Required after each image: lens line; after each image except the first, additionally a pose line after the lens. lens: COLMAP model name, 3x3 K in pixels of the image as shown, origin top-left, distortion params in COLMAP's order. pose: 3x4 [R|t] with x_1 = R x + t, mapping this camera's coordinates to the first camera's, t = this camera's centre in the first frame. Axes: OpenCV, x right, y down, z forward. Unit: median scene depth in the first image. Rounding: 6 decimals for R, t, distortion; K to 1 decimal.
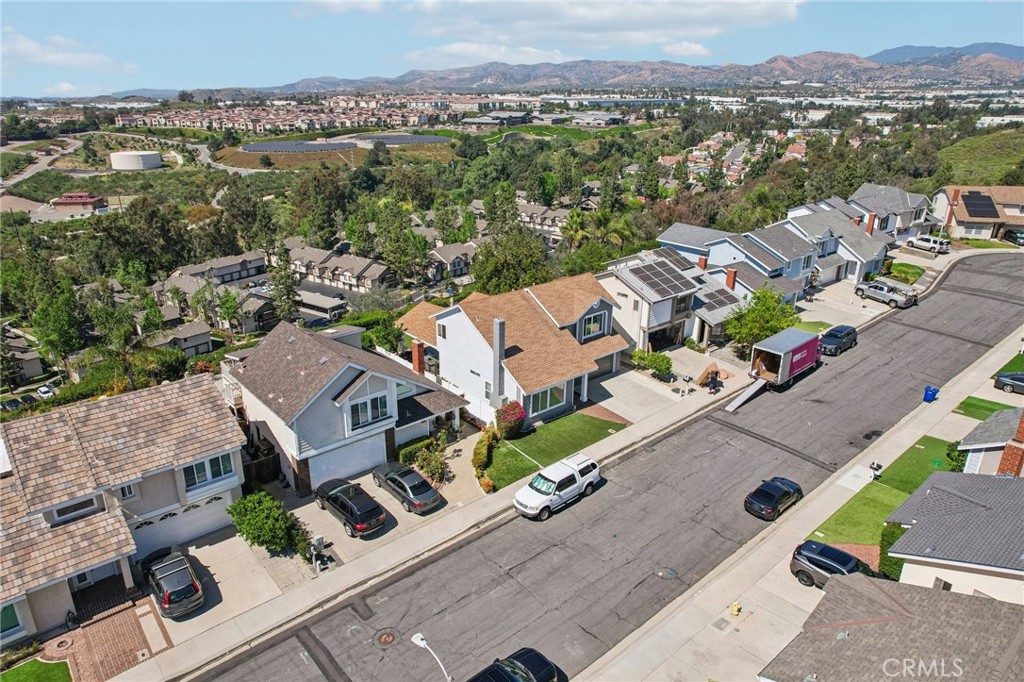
lens RADIAL K [[672.9, 0, 512.0], [0, 672.9, 341.0], [0, 0, 1]] dist [-0.085016, 0.079777]
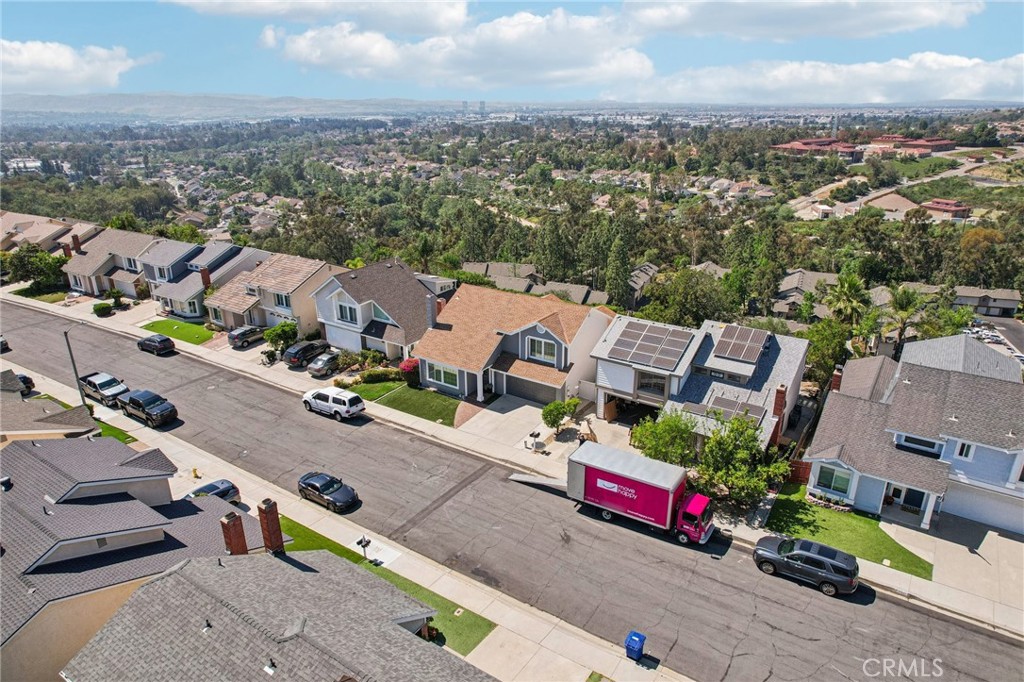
lens RADIAL K [[661.1, 0, 512.0], [0, 661.1, 341.0], [0, 0, 1]] dist [-0.082191, 0.078851]
pose [[0.257916, 0.331374, -0.907563, 0.255210], [-0.333882, 0.912041, 0.238125, -0.065268], [0.906644, 0.241603, 0.345869, 0.156478]]
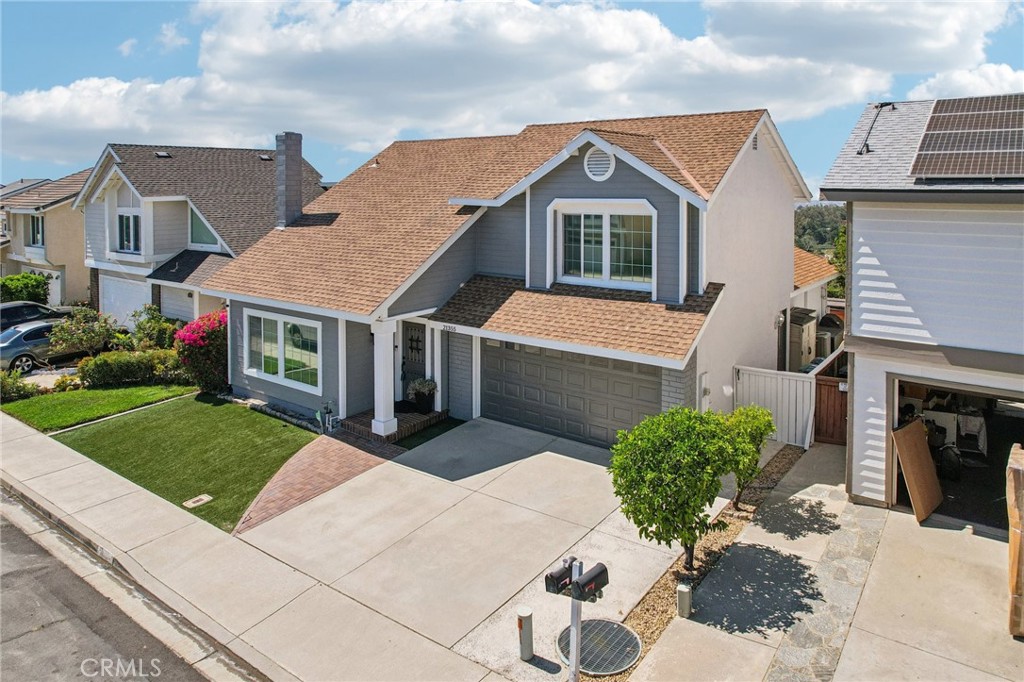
lens RADIAL K [[695.5, 0, 527.2], [0, 695.5, 203.8], [0, 0, 1]] dist [-0.035134, 0.001298]
pose [[0.214759, 0.008949, -0.976626, 0.103108], [-0.343308, 0.936837, -0.066909, -0.002528], [0.914340, 0.349653, 0.204266, 0.230019]]
